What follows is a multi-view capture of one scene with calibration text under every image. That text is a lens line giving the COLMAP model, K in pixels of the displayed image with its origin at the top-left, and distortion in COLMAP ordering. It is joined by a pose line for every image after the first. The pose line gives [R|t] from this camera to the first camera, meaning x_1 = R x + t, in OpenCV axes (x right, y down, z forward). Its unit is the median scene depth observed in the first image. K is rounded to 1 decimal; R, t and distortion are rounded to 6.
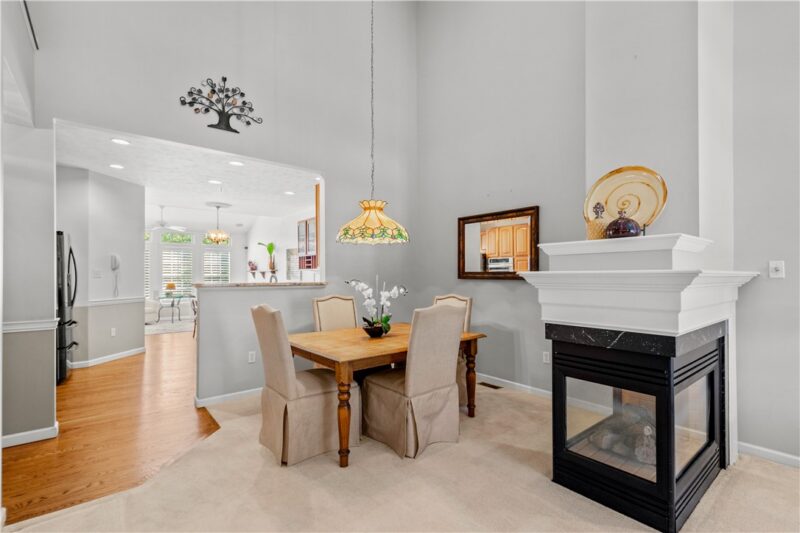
lens RADIAL K [[363.0, 0, 396.2], [0, 363.0, 277.6], [0, 0, 1]] dist [0.003483, 0.000354]
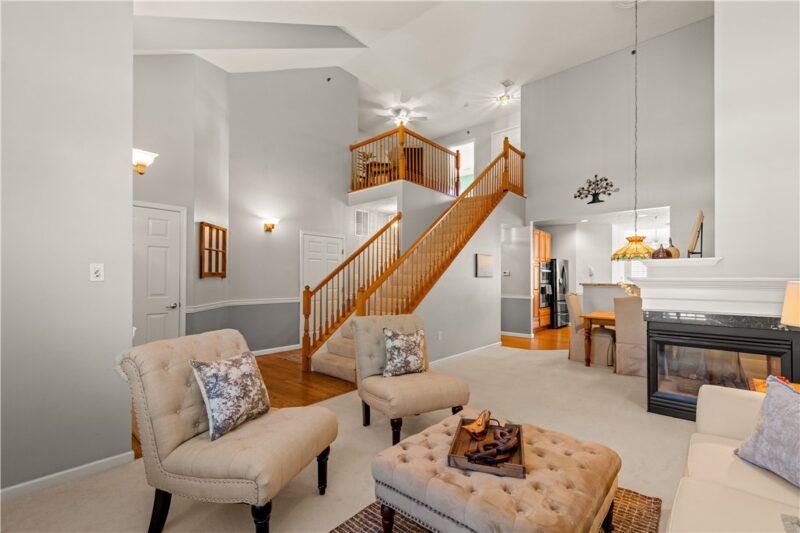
lens RADIAL K [[363.0, 0, 396.2], [0, 363.0, 277.6], [0, 0, 1]] dist [0.003483, 0.000354]
pose [[0.173593, -0.002435, -0.984814, 1.949592], [-0.003133, 0.999991, -0.003025, -0.012453], [0.984812, 0.003611, 0.173584, -0.565245]]
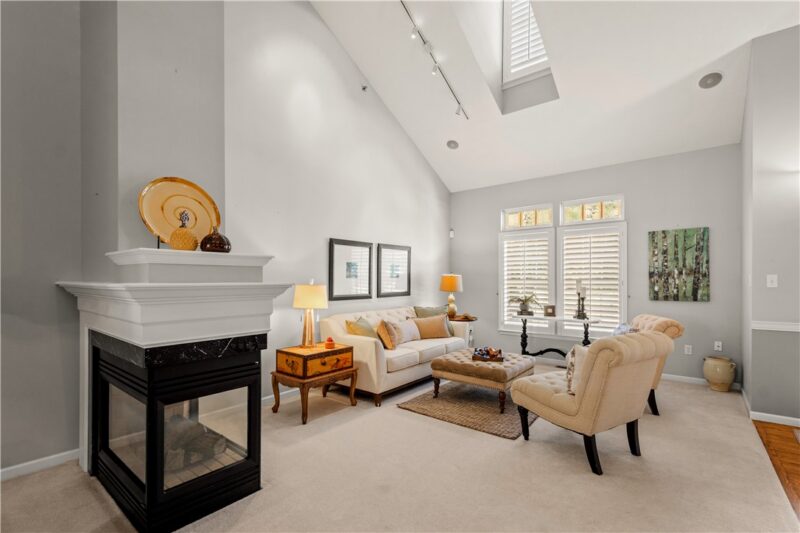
lens RADIAL K [[363.0, 0, 396.2], [0, 363.0, 277.6], [0, 0, 1]] dist [0.003483, 0.000354]
pose [[-0.210274, 0.008434, 0.977606, -0.451527], [0.003379, 0.999963, -0.007900, -0.019934], [-0.977637, 0.001643, -0.210295, 0.595694]]
